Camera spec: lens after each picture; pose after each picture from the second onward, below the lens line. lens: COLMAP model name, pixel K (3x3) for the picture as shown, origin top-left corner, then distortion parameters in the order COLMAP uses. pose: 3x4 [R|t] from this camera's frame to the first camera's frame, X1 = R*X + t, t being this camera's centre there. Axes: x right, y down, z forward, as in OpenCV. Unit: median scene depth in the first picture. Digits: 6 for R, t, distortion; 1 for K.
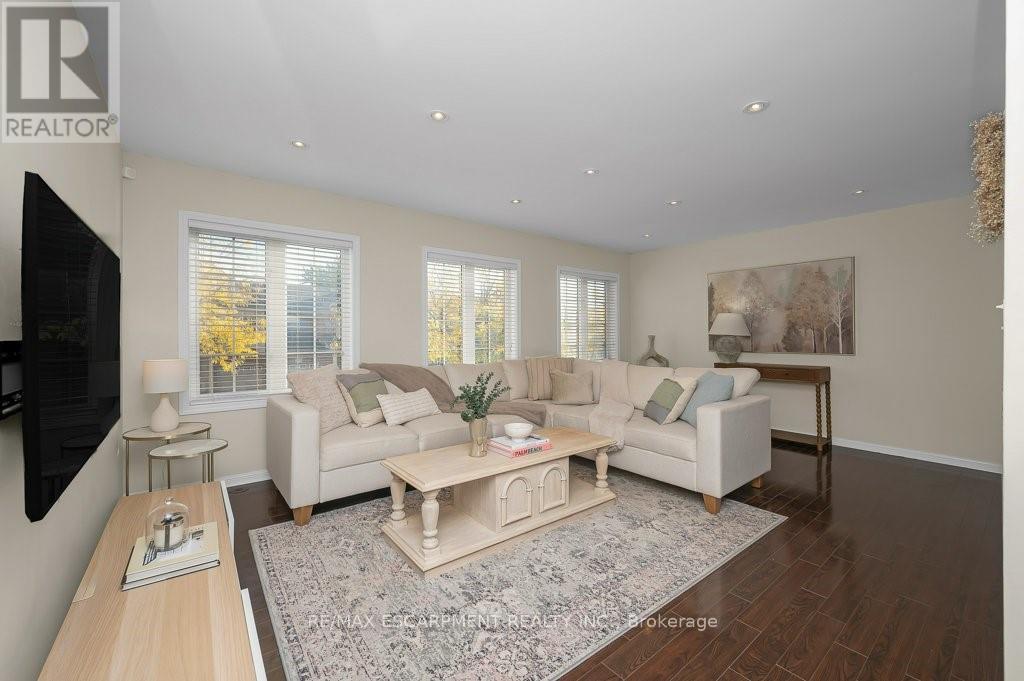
lens RADIAL K [[414.9, 0, 514.2], [0, 414.9, 339.1], [0, 0, 1]] dist [-0.020913, 0.000268]
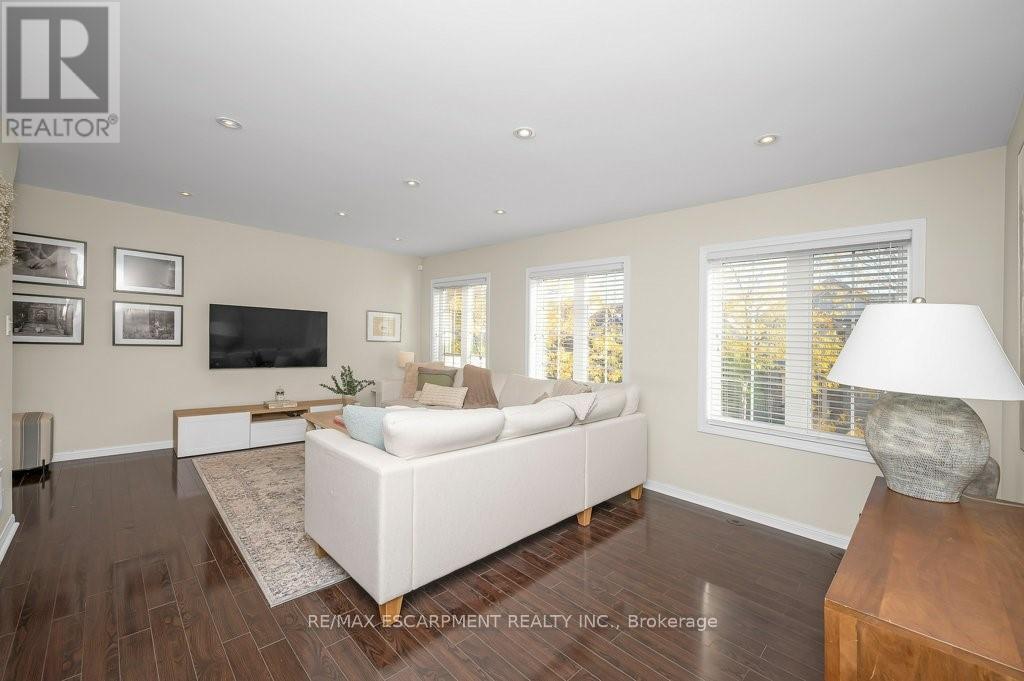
lens RADIAL K [[414.9, 0, 514.2], [0, 414.9, 339.1], [0, 0, 1]] dist [-0.020913, 0.000268]
pose [[0.121533, 0.011981, -0.992515, 0.895314], [-0.052402, 0.998610, 0.005638, -0.034399], [0.991203, 0.051324, 0.121992, 0.825050]]
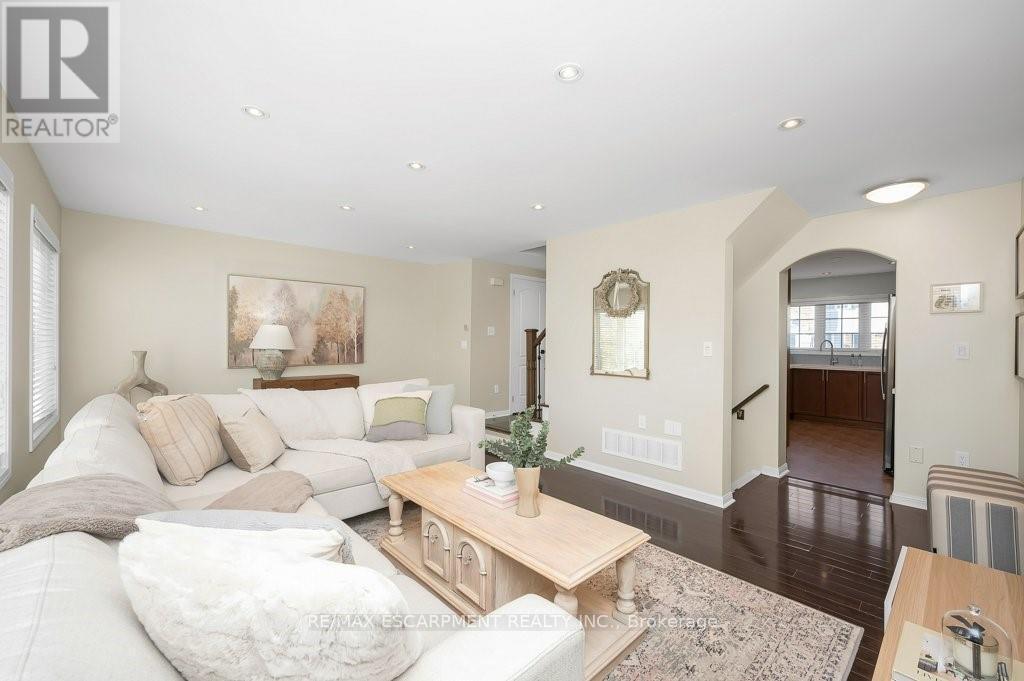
lens RADIAL K [[414.9, 0, 514.2], [0, 414.9, 339.1], [0, 0, 1]] dist [-0.020913, 0.000268]
pose [[-0.086568, 0.006298, 0.996226, -0.506049], [0.006483, 0.999962, -0.005758, -0.026507], [-0.996225, 0.005960, -0.086606, 0.636338]]
